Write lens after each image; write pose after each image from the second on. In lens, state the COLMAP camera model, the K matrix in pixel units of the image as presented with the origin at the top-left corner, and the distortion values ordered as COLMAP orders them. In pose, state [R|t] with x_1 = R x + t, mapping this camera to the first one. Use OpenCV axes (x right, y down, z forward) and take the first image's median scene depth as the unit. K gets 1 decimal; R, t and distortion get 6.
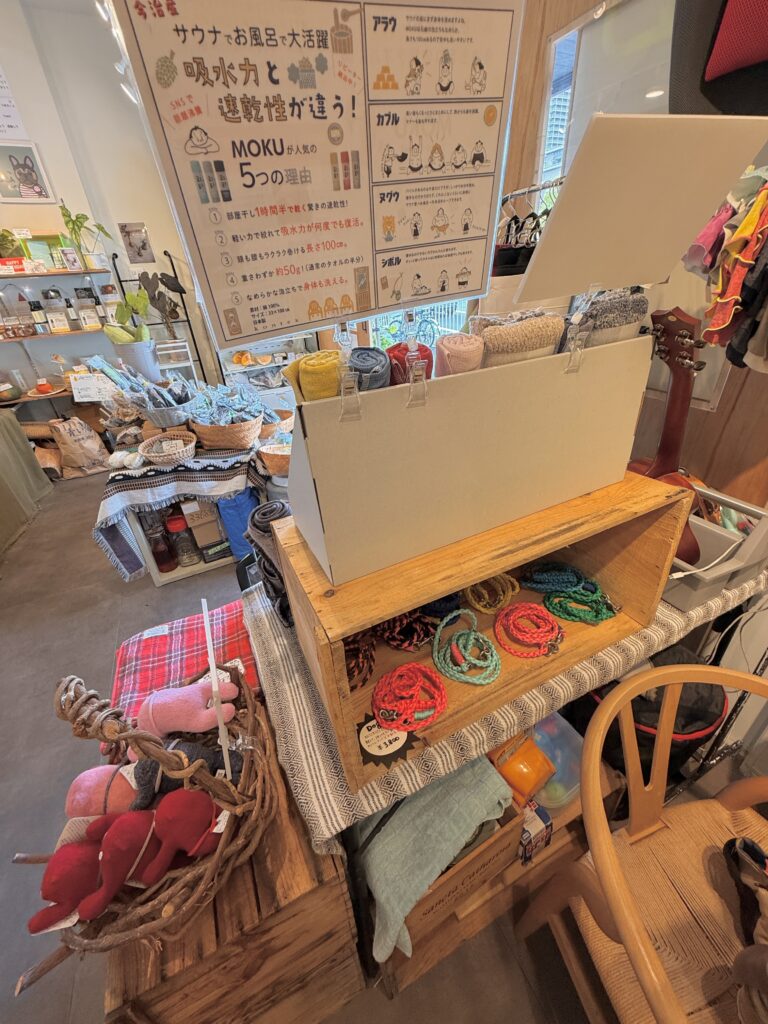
lens RADIAL K [[408.2, 0, 384.0], [0, 408.2, 512.0], [0, 0, 1]] dist [-0.000536, -0.000243]
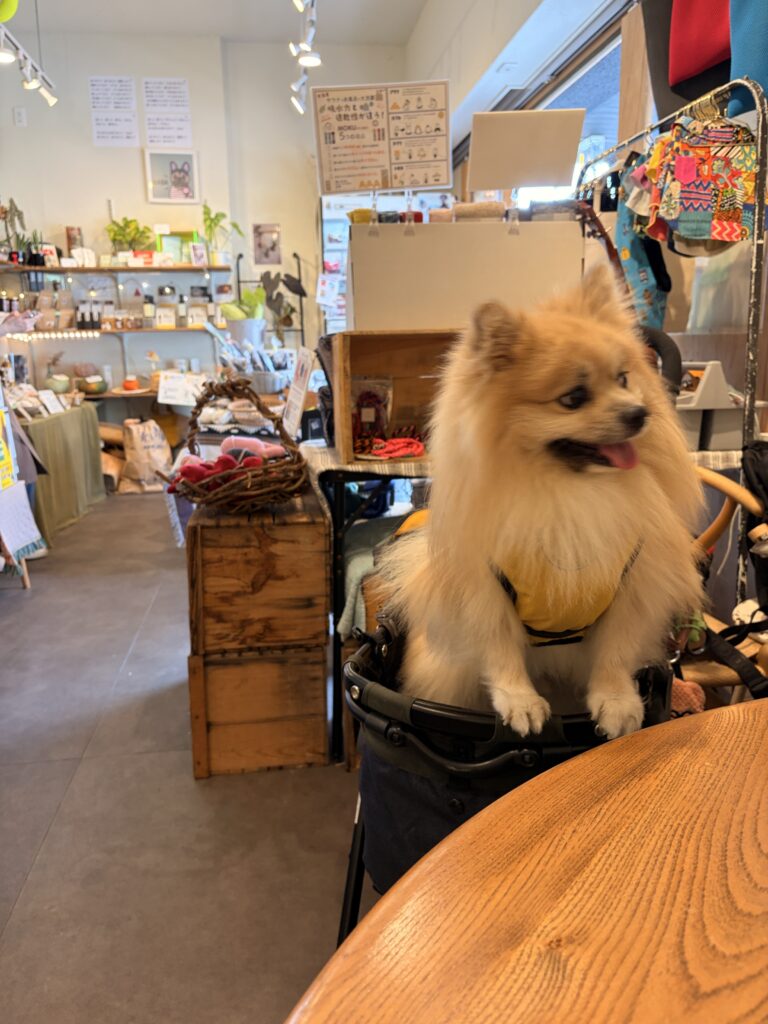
lens RADIAL K [[768.2, 0, 377.8], [0, 768.2, 499.0], [0, 0, 1]] dist [0.040501, -0.048507]
pose [[0.951062, 0.102410, -0.291536, 0.277212], [-0.187036, 0.941805, -0.279323, 0.483000], [0.245964, 0.320181, 0.914869, -0.490054]]
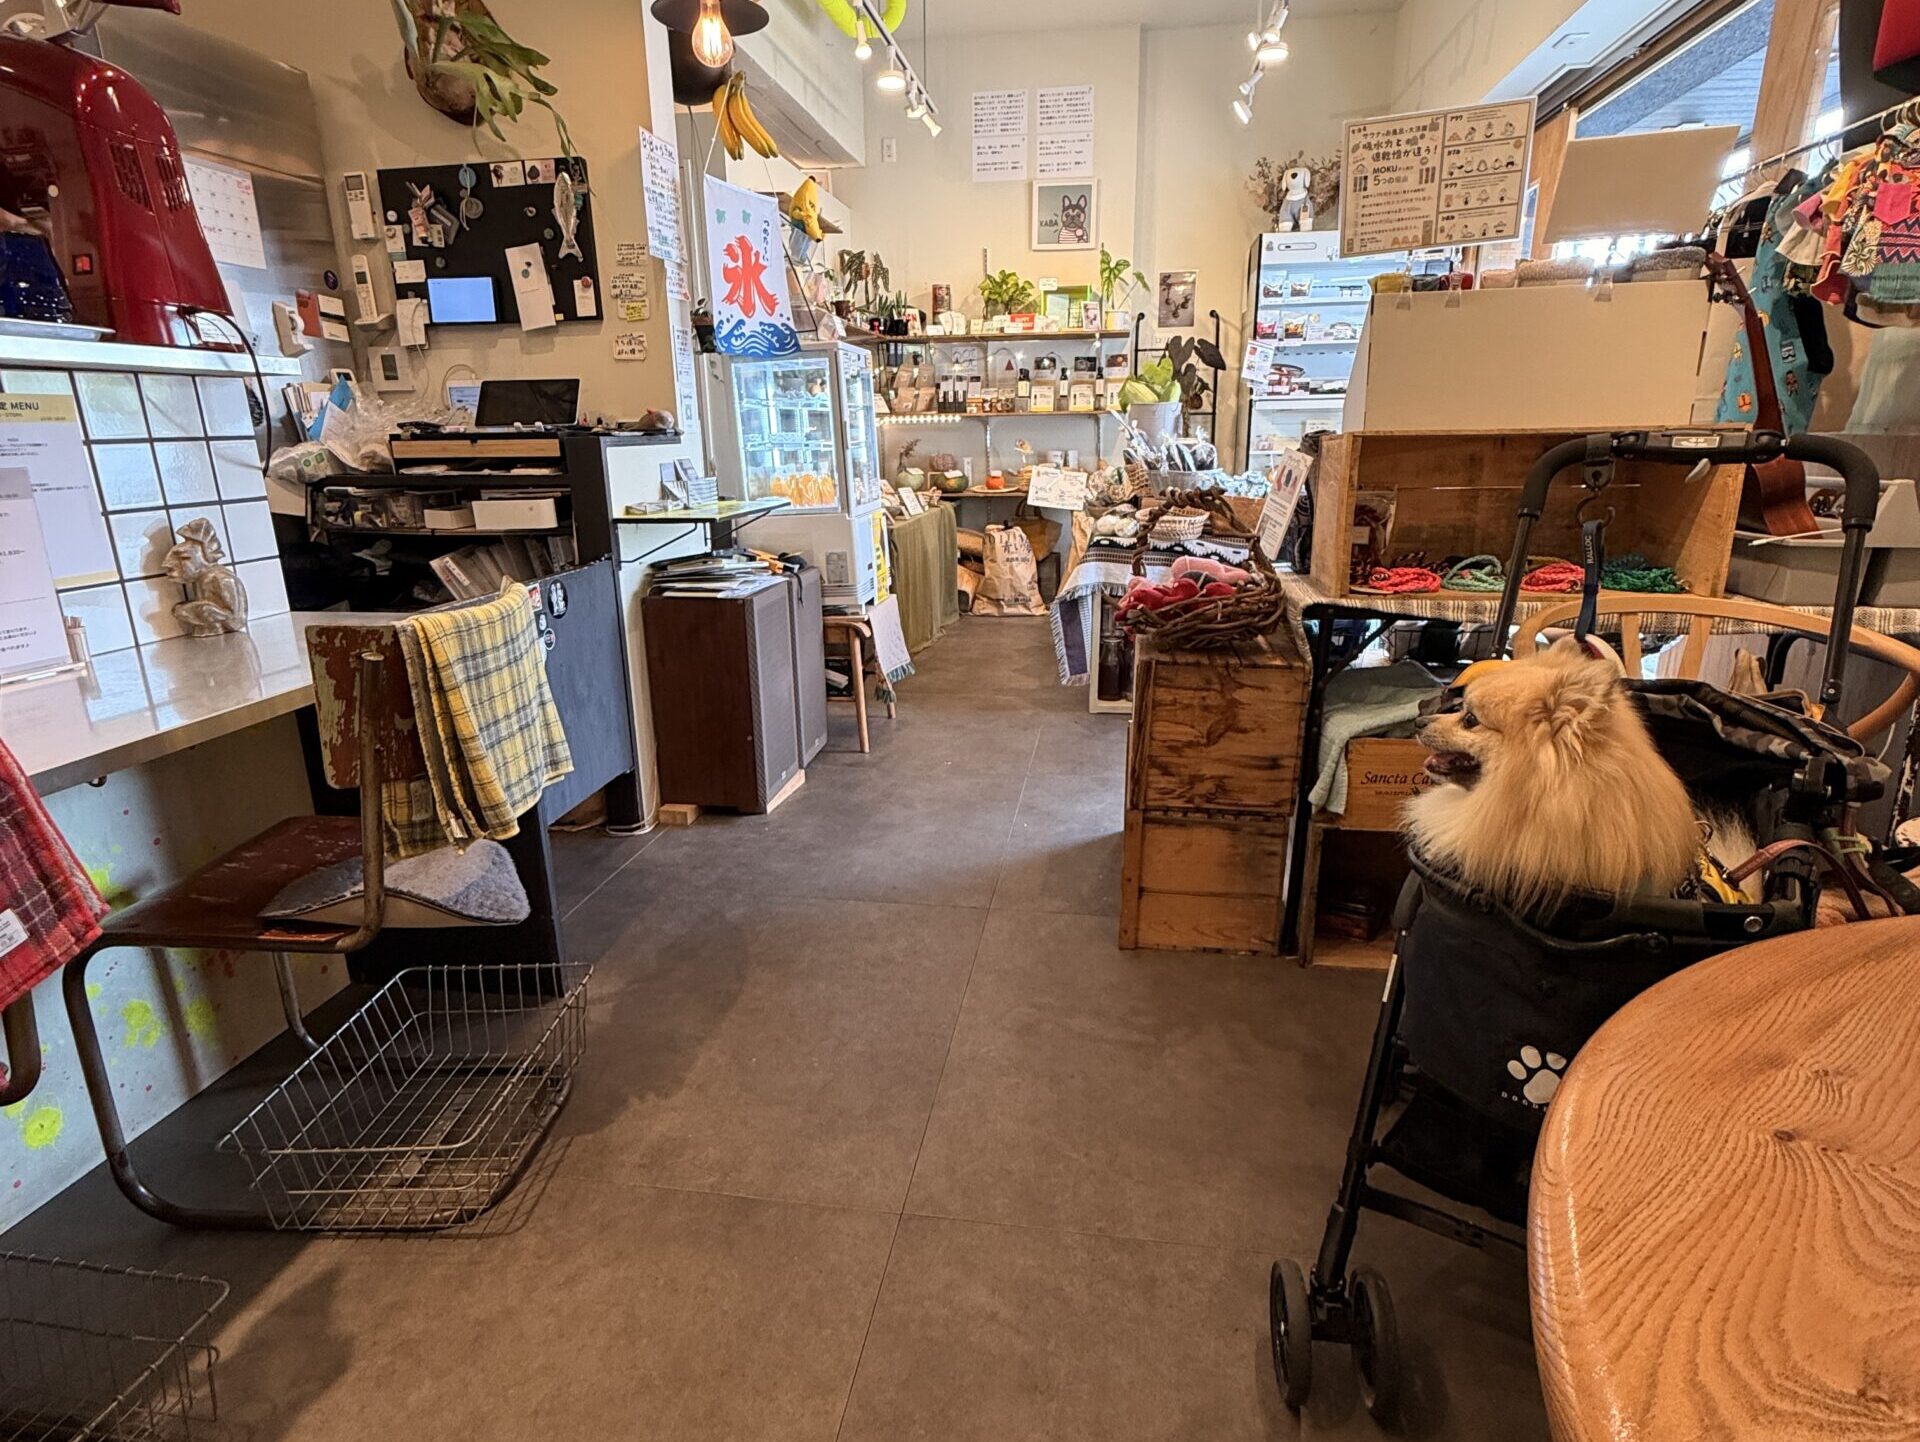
lens RADIAL K [[1006.0, 0, 972.1], [0, 1006.0, 708.6], [0, 0, 1]] dist [0.001140, -0.002051]
pose [[0.825266, 0.200298, -0.528030, 0.213114], [-0.315874, 0.938773, -0.137579, 0.538905], [0.468144, 0.280331, 0.838007, -0.618891]]
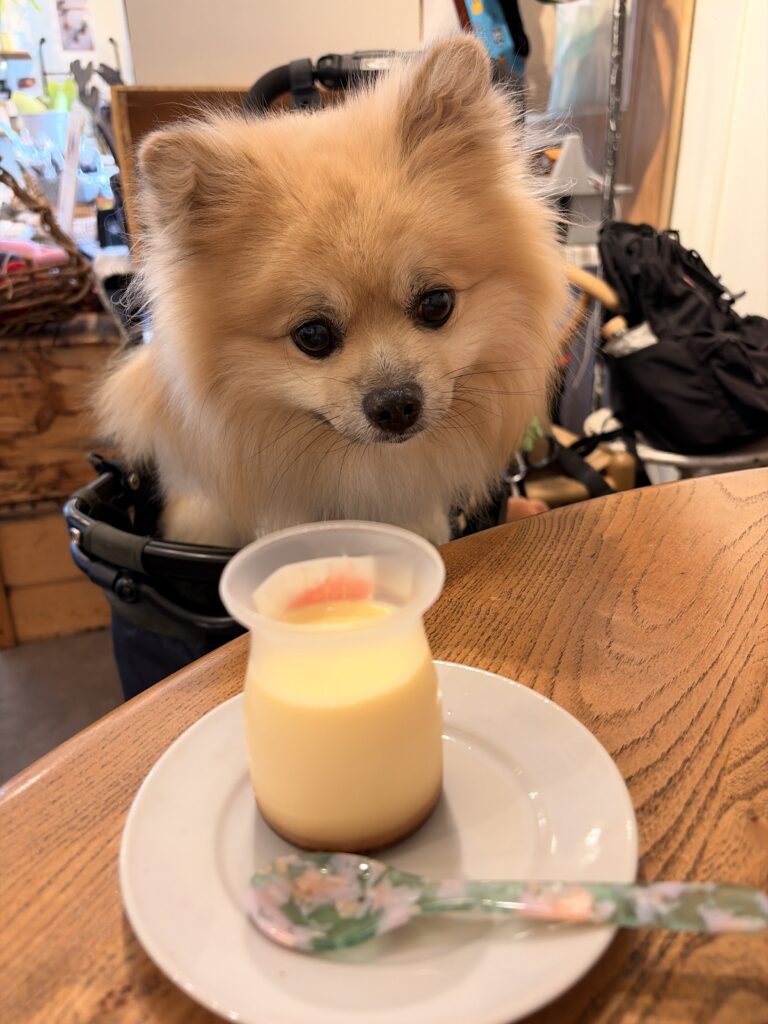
lens RADIAL K [[780.2, 0, 384.0], [0, 780.2, 512.0], [0, 0, 1]] dist [0.023793, -0.064059]
pose [[0.988959, 0.096451, -0.112503, 0.308456], [-0.107300, 0.989703, -0.094731, 0.473812], [0.102208, 0.105757, 0.989125, -0.371528]]
